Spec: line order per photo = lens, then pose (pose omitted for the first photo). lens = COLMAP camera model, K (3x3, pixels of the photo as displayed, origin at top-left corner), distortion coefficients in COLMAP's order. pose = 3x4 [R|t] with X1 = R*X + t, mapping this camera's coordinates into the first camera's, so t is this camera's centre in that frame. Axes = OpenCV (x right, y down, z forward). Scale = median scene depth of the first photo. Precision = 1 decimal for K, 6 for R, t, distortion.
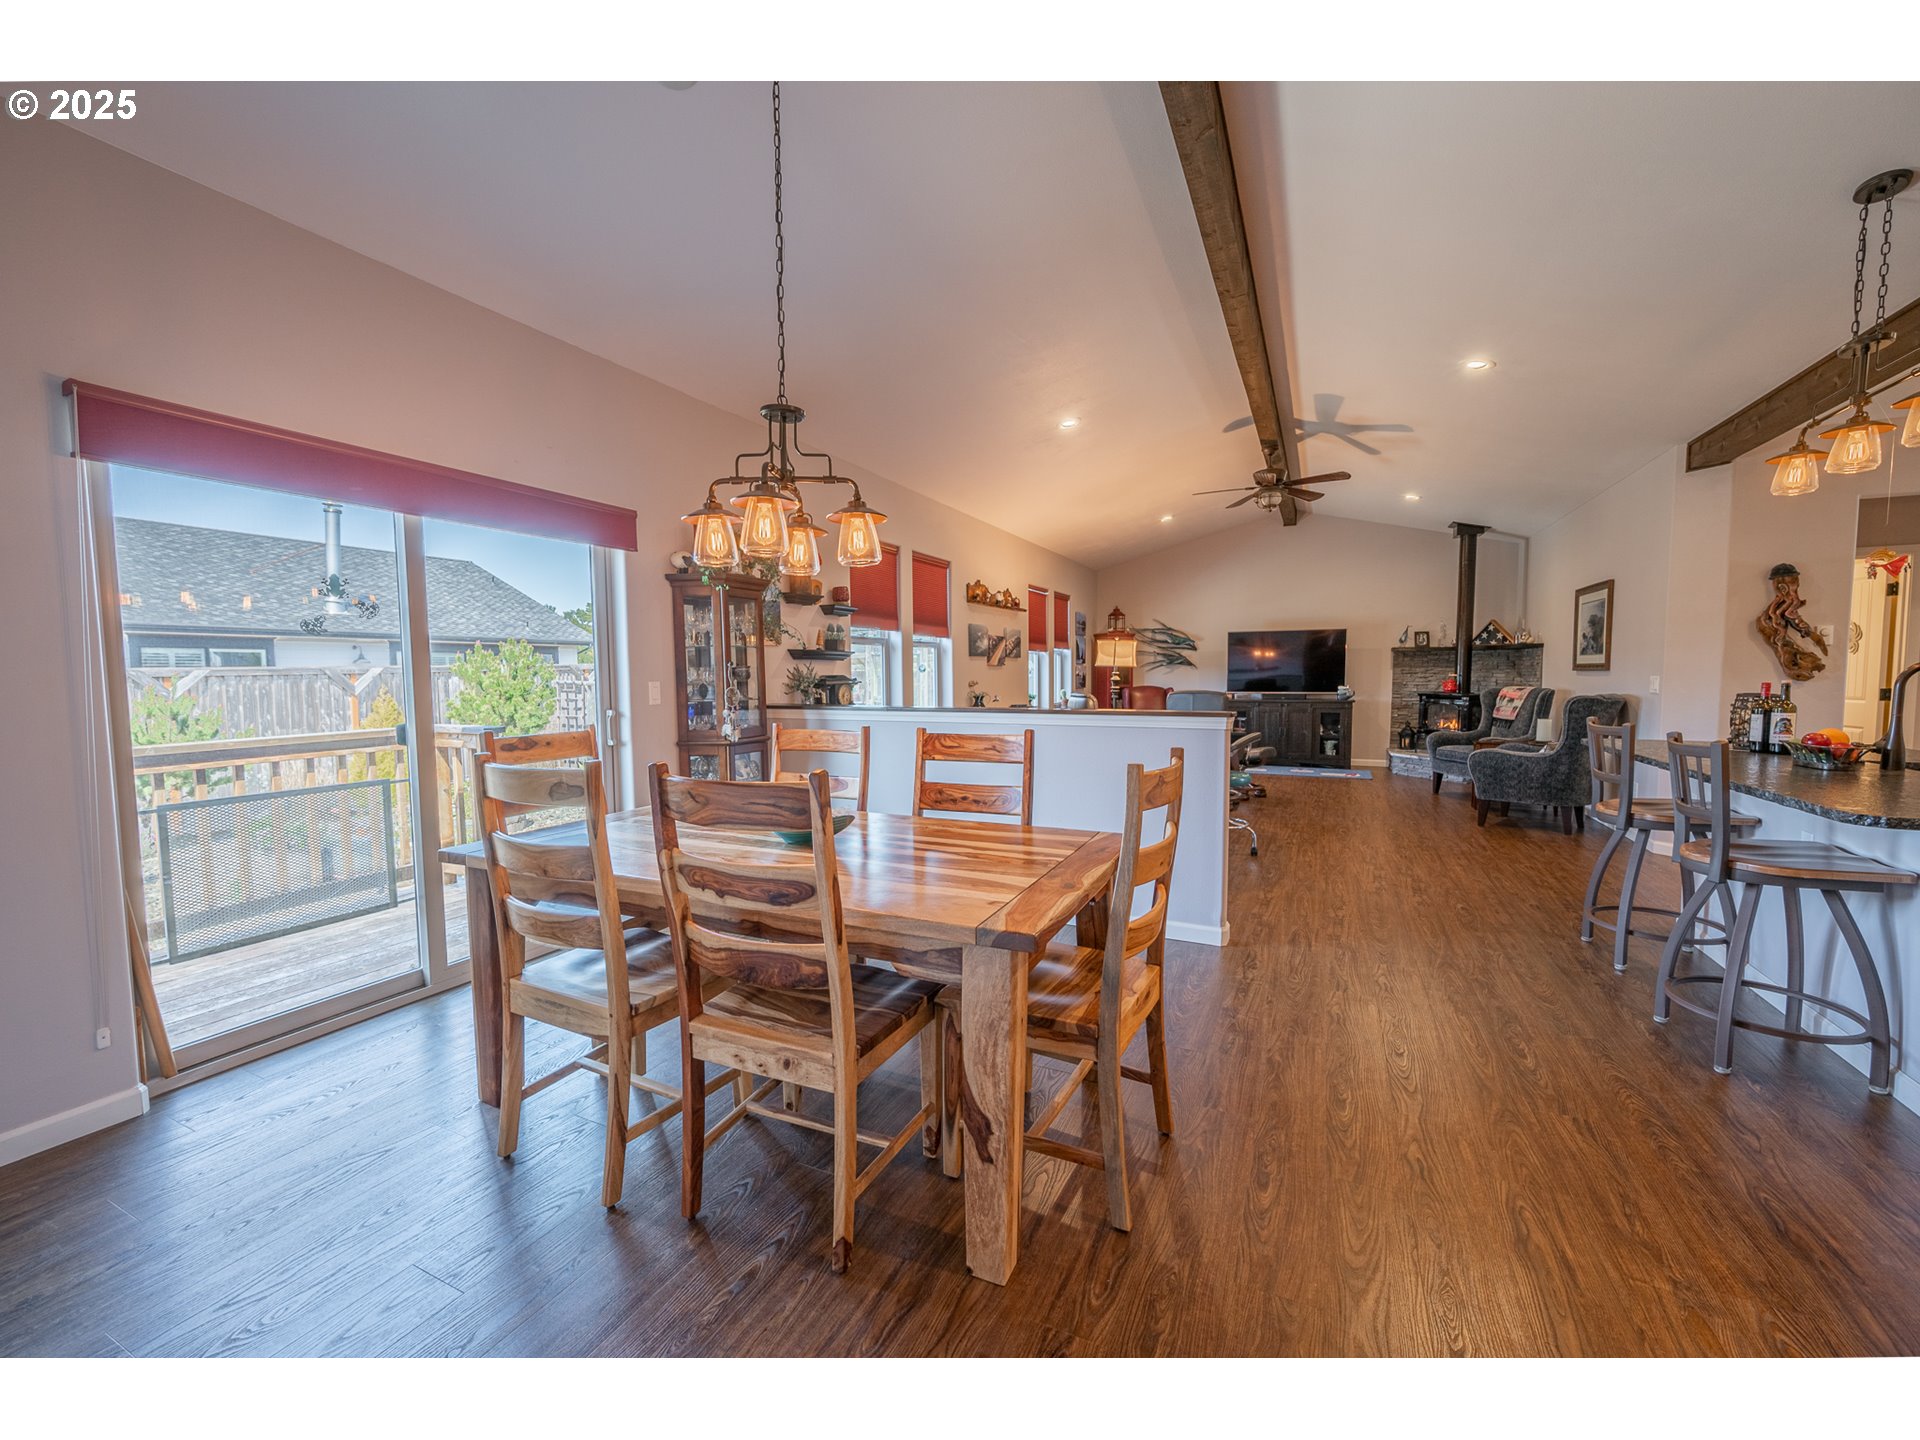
lens RADIAL K [[766.5, 0, 960.1], [0, 766.5, 725.0], [0, 0, 1]] dist [-0.002037, -0.000342]
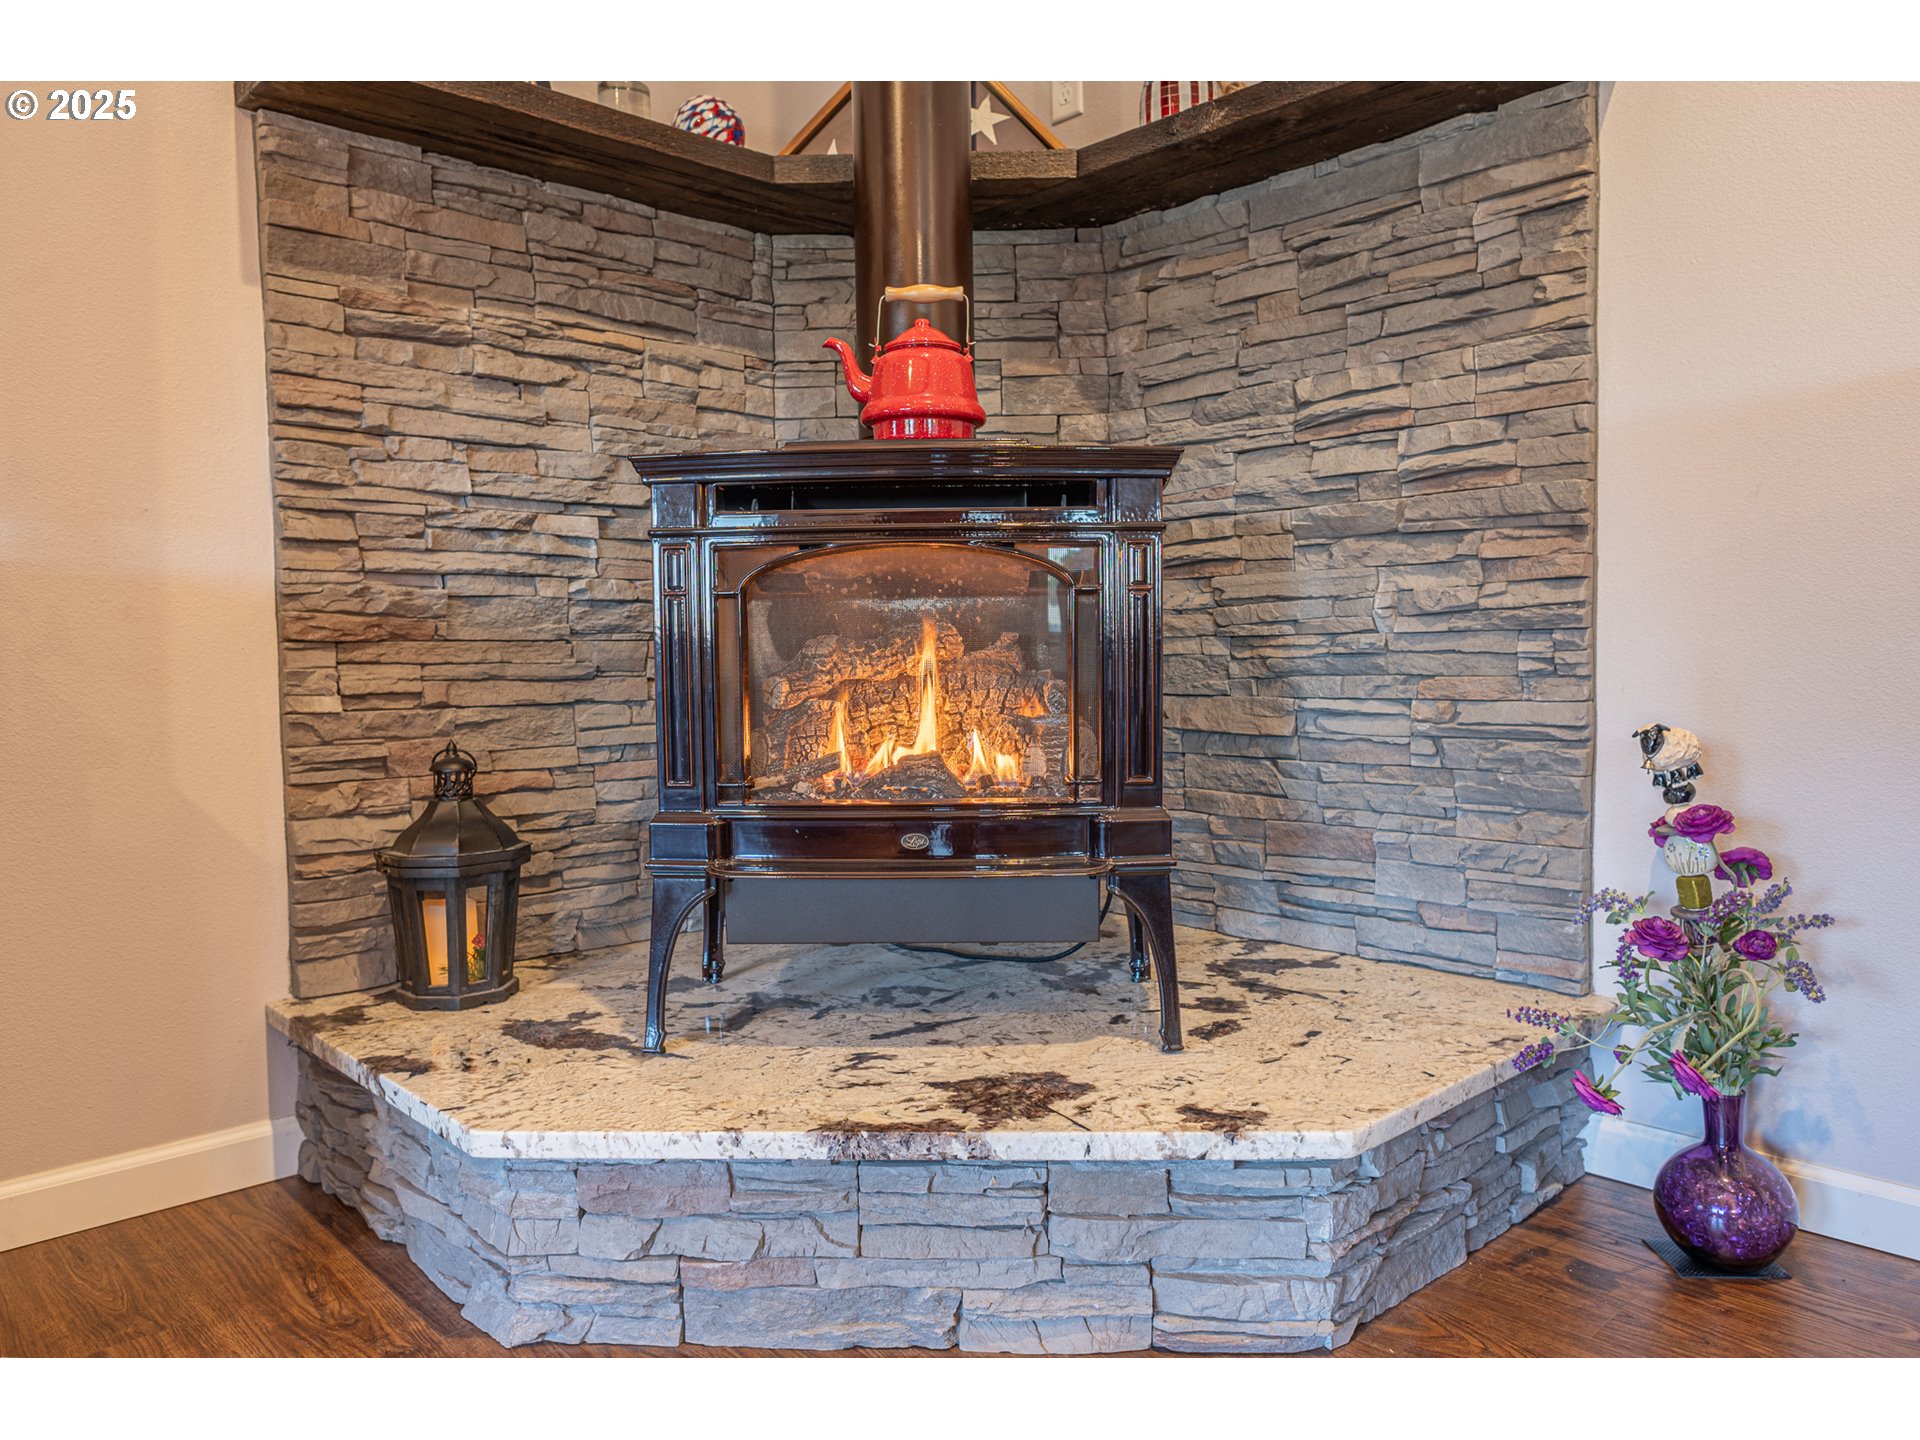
lens RADIAL K [[1309.1, 0, 960.0], [0, 1309.1, 720.0], [0, 0, 1]] dist [-0.005185, -0.000606]
pose [[0.367495, -0.048690, 0.928750, 0.453392], [0.077666, 0.996747, 0.021523, -0.007674], [-0.926777, 0.064223, 0.370081, 0.896447]]
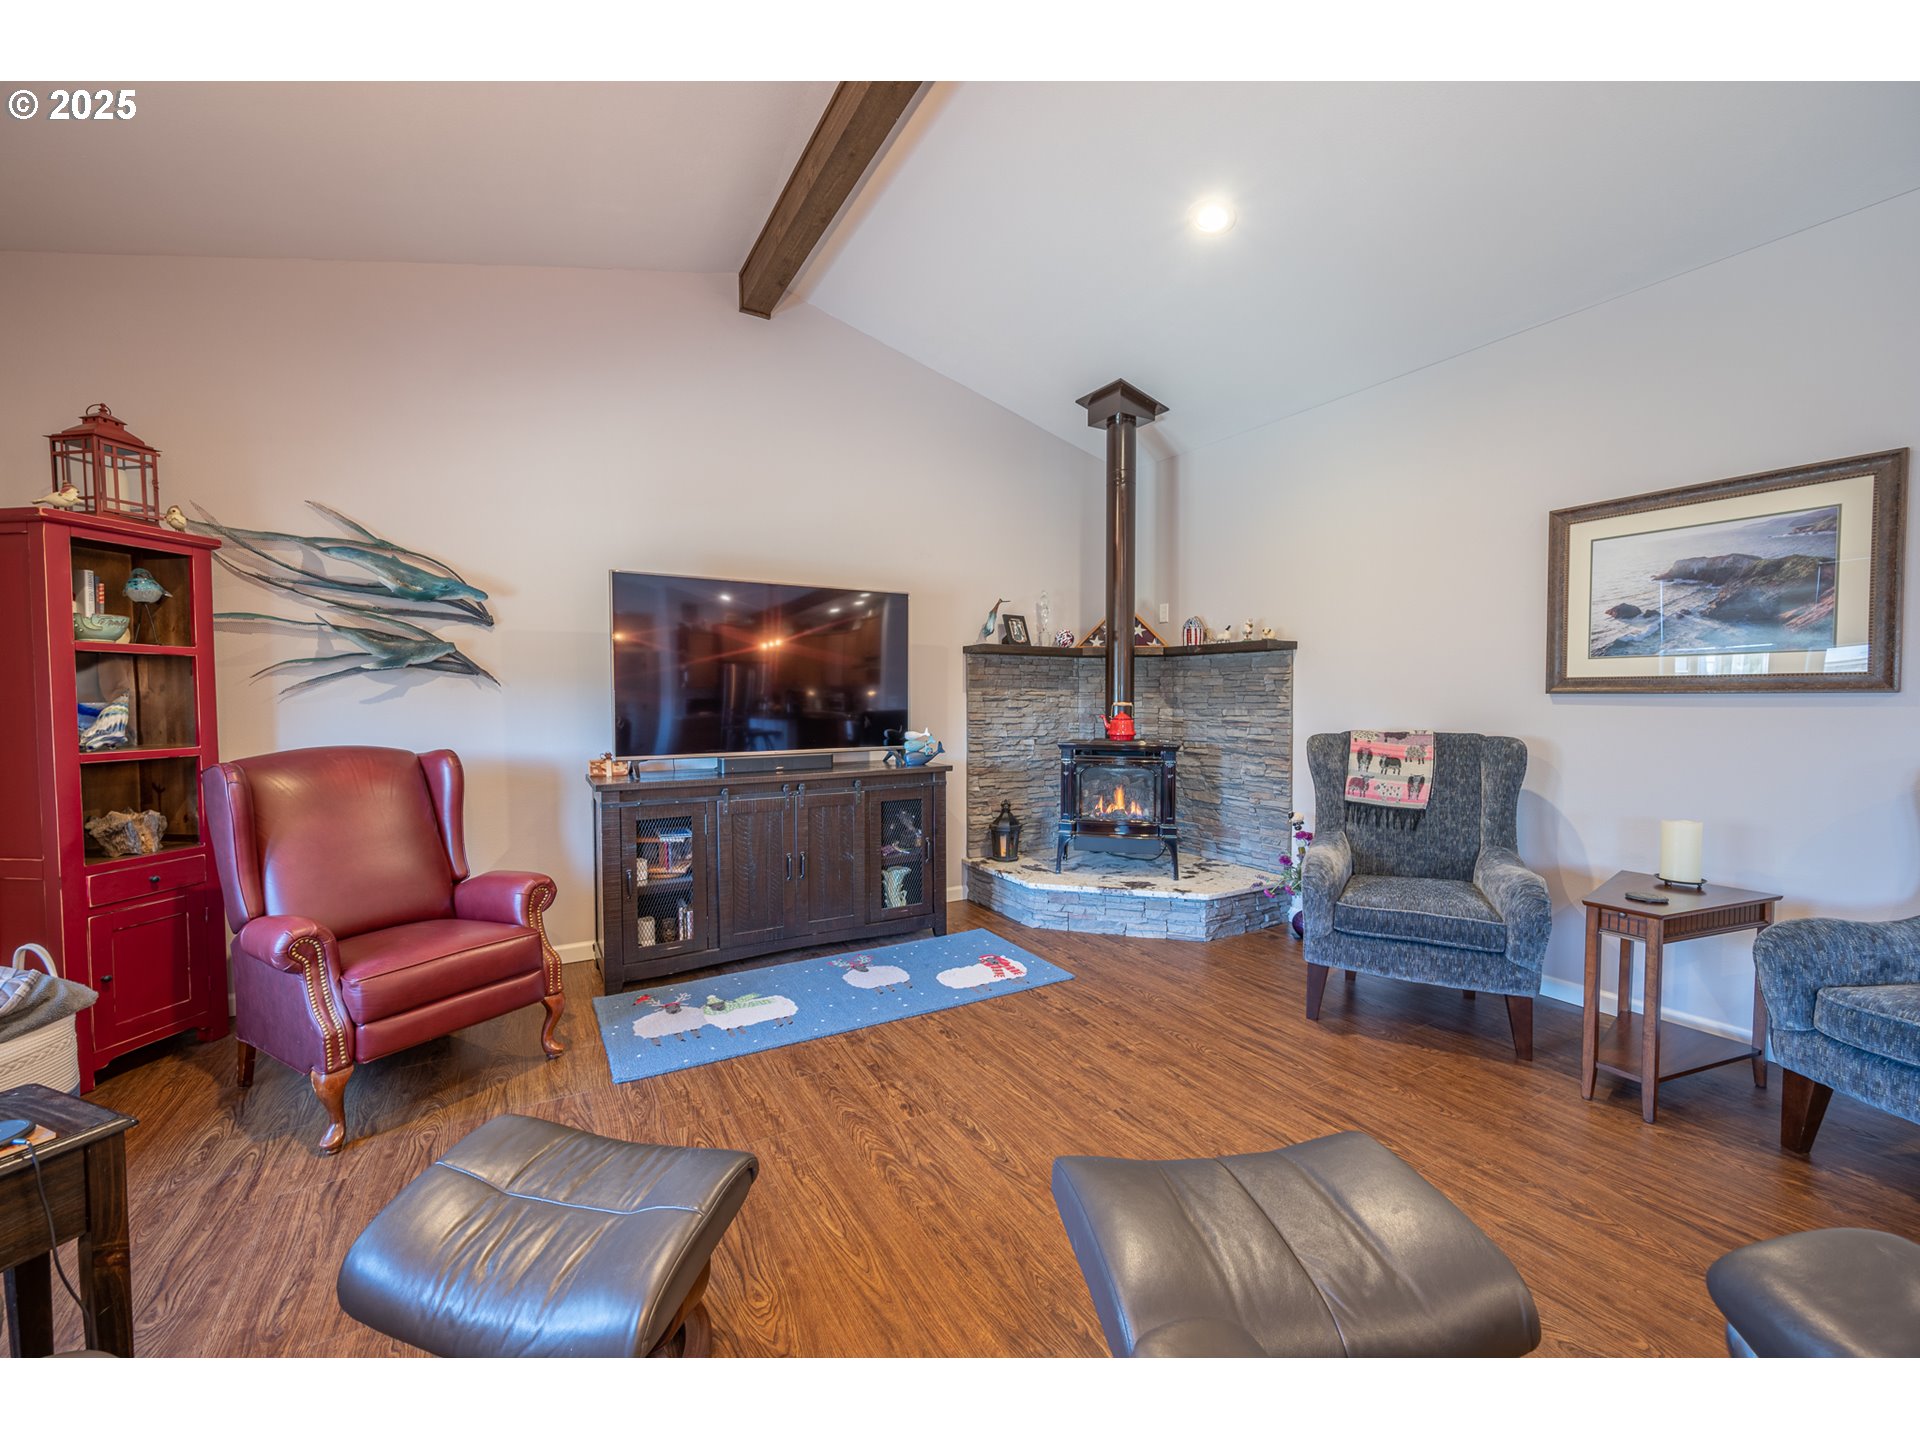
lens RADIAL K [[757.6, 0, 960.0], [0, 757.6, 720.0], [0, 0, 1]] dist [-0.000038, -0.000047]
pose [[0.561035, -0.019684, 0.827558, 0.188225], [0.055137, 0.998386, -0.013633, -0.052284], [-0.825954, 0.053278, 0.561215, 0.788795]]
